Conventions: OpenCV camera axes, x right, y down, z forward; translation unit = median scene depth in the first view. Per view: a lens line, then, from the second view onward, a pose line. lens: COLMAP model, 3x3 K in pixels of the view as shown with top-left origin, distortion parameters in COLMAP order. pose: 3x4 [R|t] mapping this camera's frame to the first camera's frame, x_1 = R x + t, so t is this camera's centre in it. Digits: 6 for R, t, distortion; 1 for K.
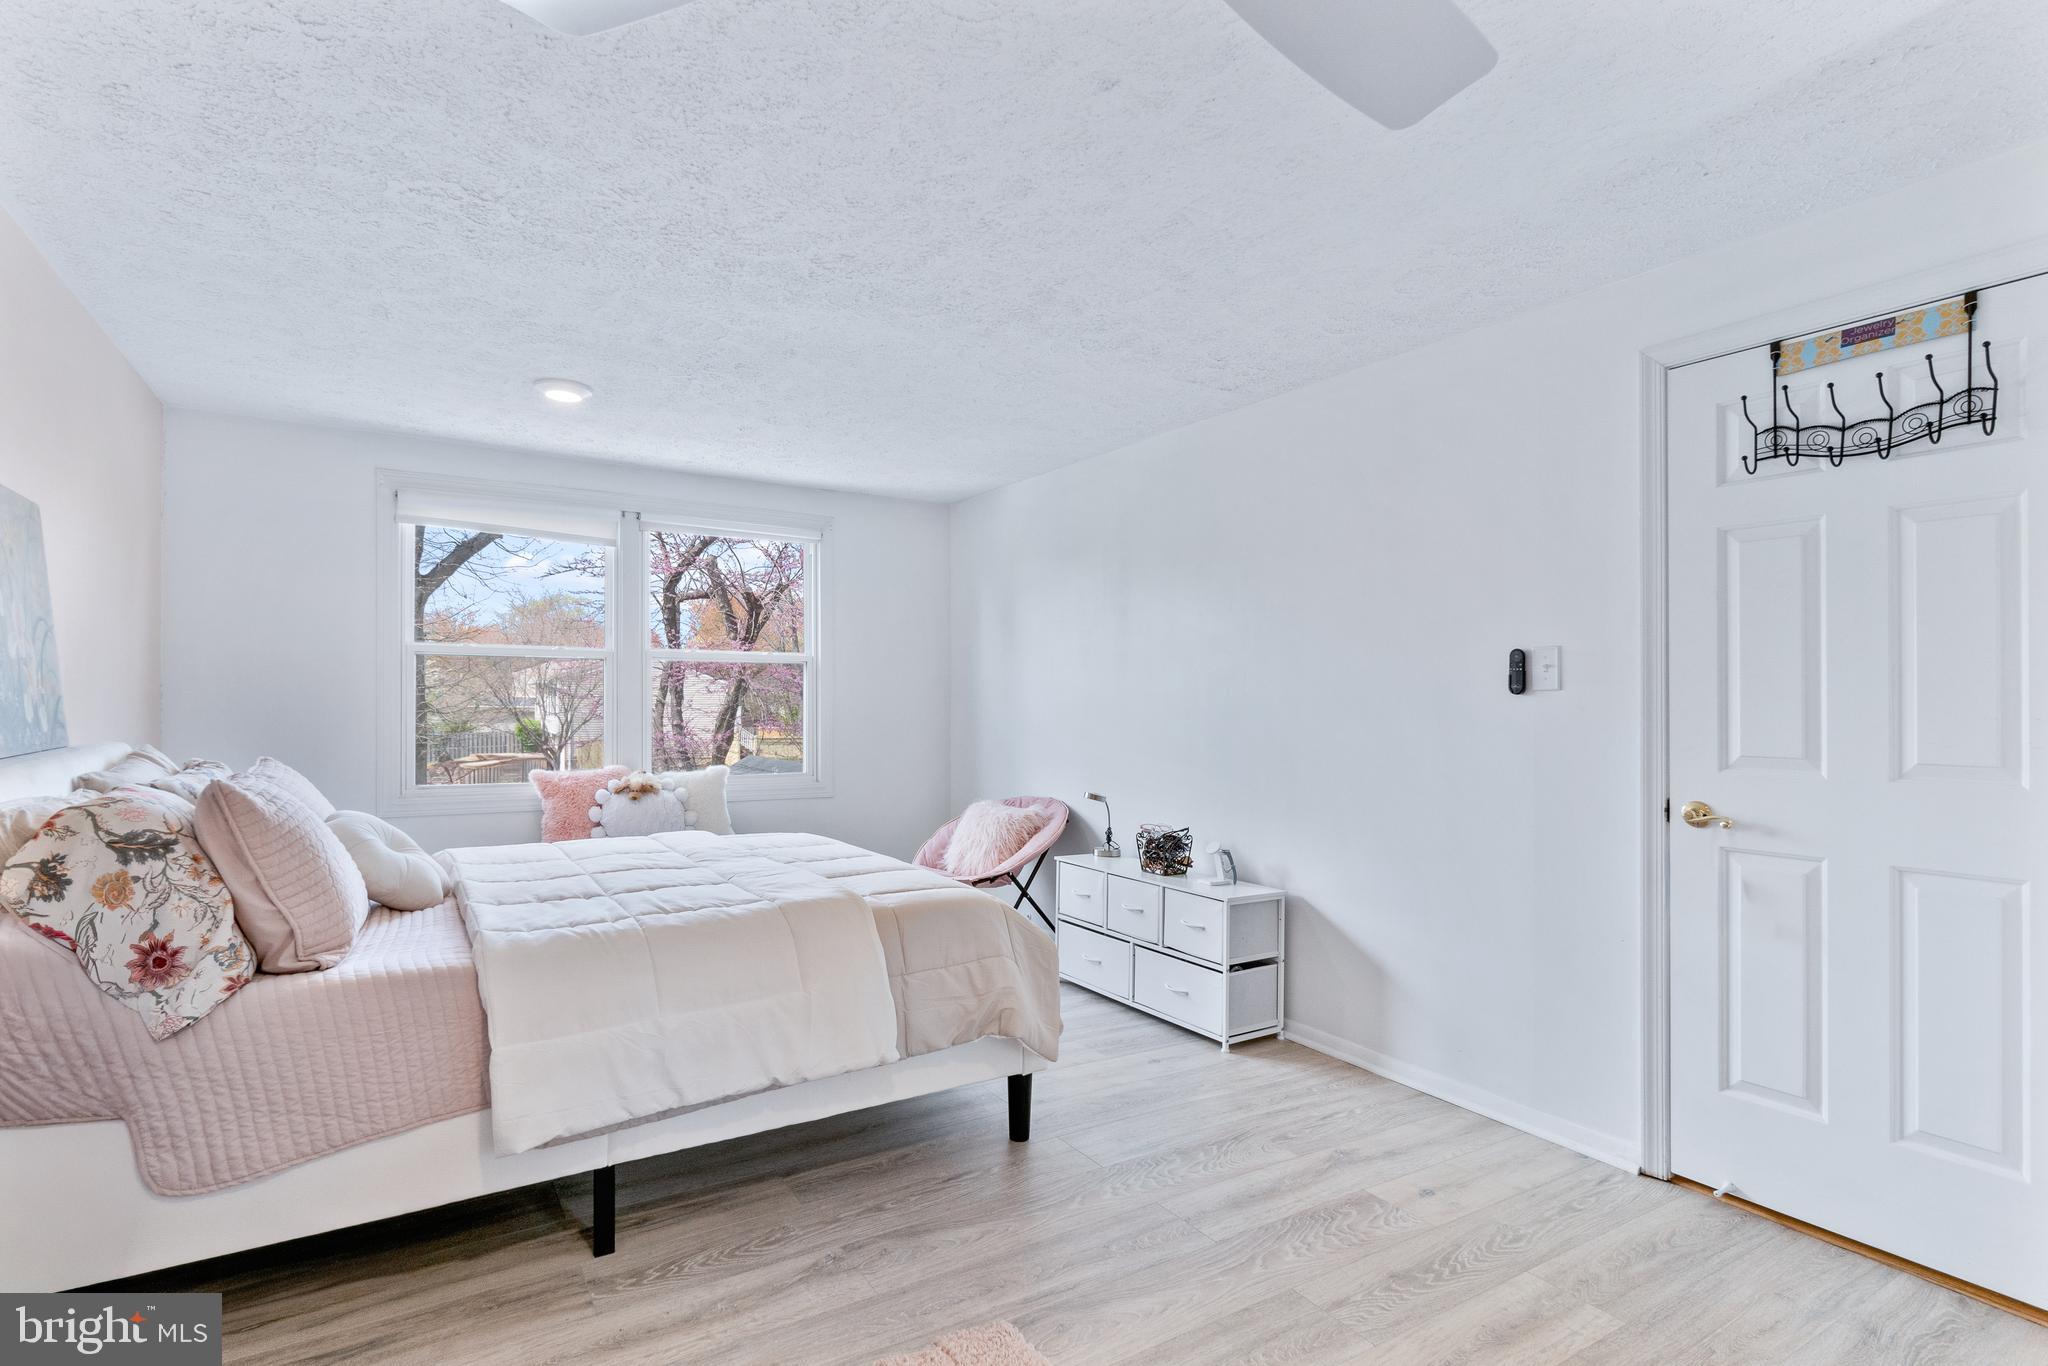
lens RADIAL K [[985.7, 0, 1018.3], [0, 985.7, 684.5], [0, 0, 1]] dist [-0.000747, -0.000665]
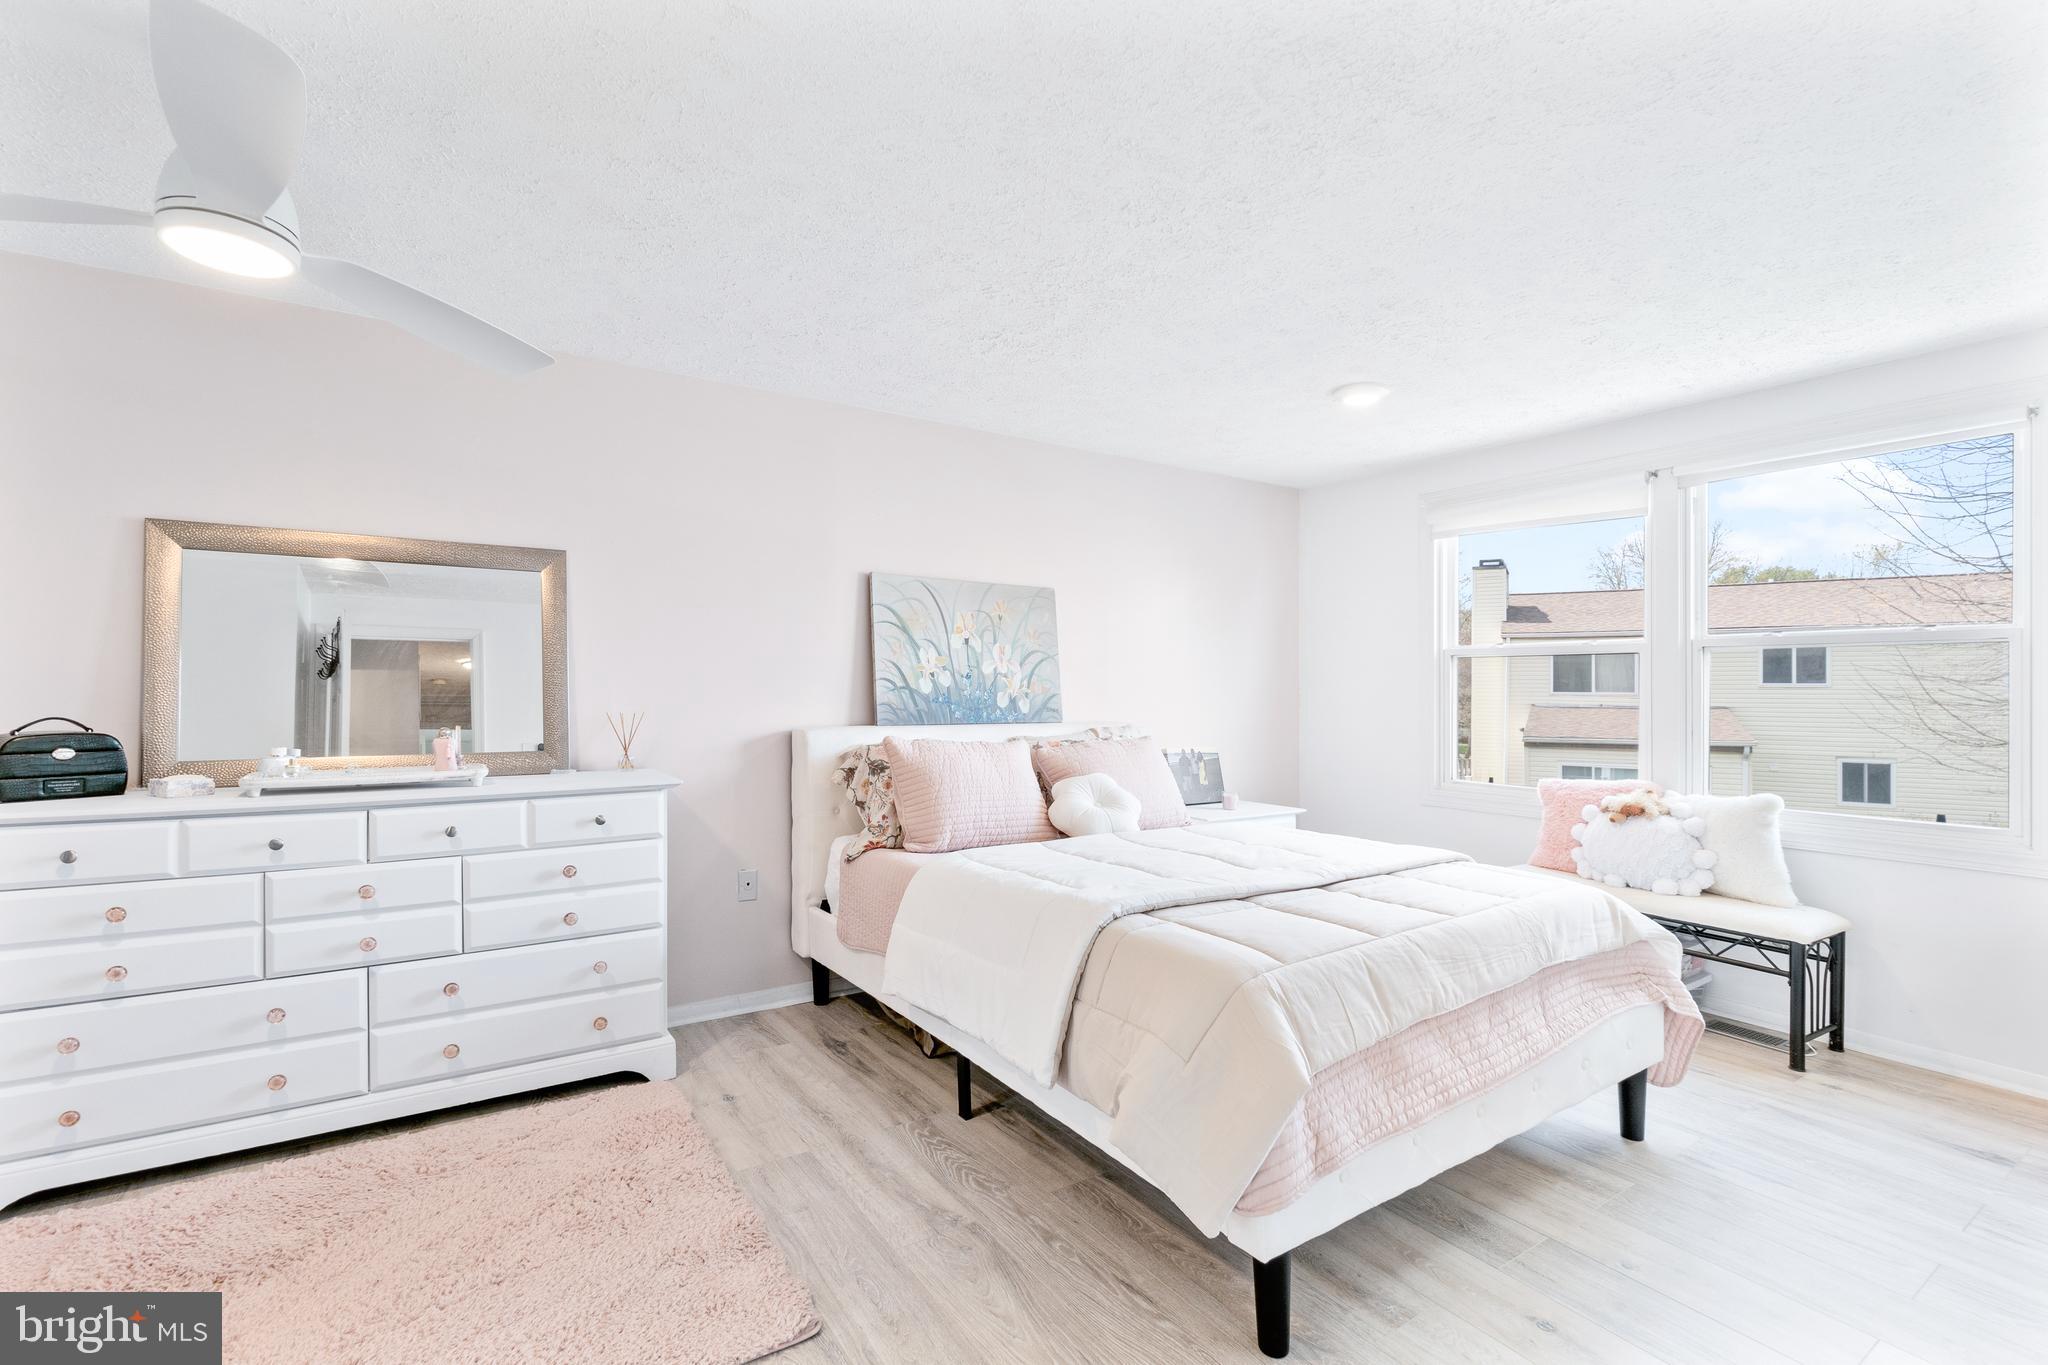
lens RADIAL K [[924.1, 0, 1019.6], [0, 924.1, 701.3], [0, 0, 1]] dist [-0.000961, -0.000701]
pose [[0.025730, 0.004368, -0.999659, 0.754643], [0.002586, 0.999987, 0.004436, 0.024037], [0.999666, -0.002700, 0.025718, 0.990769]]
